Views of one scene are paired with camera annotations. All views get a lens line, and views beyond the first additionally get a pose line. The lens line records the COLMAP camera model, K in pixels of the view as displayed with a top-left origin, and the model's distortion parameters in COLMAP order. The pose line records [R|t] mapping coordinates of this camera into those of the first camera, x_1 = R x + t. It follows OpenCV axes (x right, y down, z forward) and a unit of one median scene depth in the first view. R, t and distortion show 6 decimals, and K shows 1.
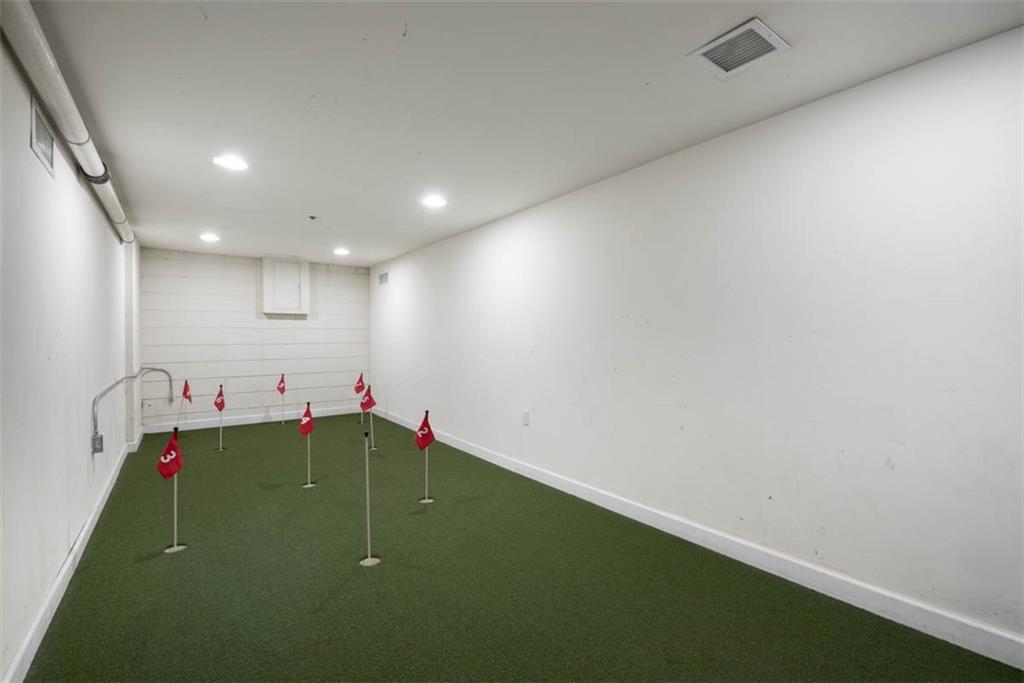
lens RADIAL K [[457.5, 0, 513.6], [0, 457.5, 339.6], [0, 0, 1]] dist [-0.002925, -0.000520]
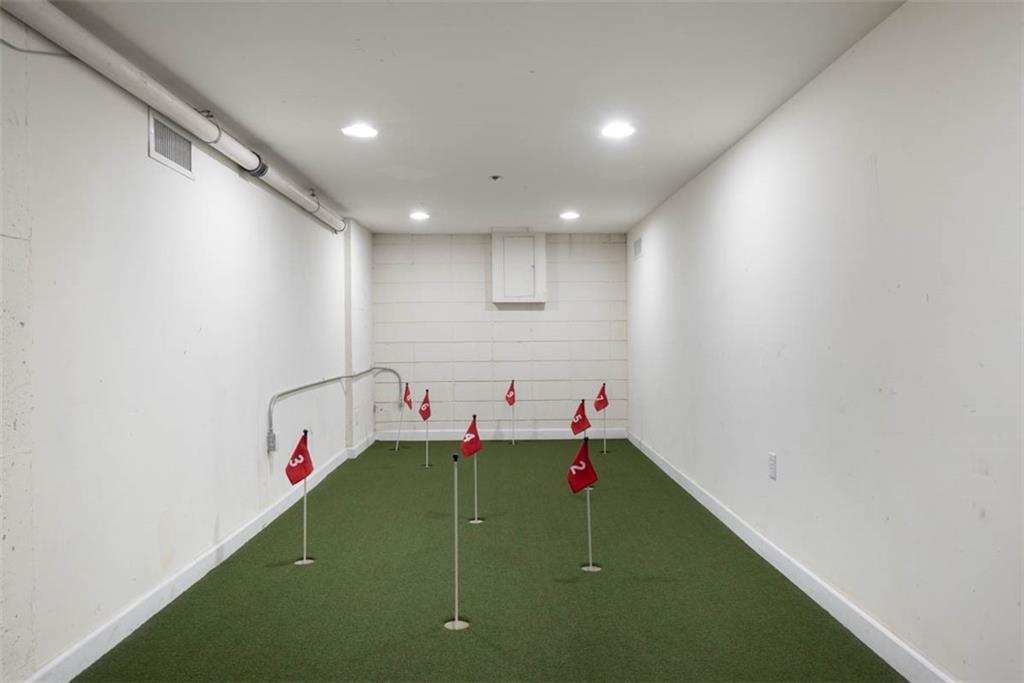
lens RADIAL K [[685.2, 0, 511.2], [0, 685.2, 341.6], [0, 0, 1]] dist [0.025327, -0.000149]
pose [[0.812345, 0.003005, -0.583169, 0.196630], [0.000974, 0.999978, 0.006509, 0.002225], [0.583176, -0.005855, 0.812325, 0.055449]]
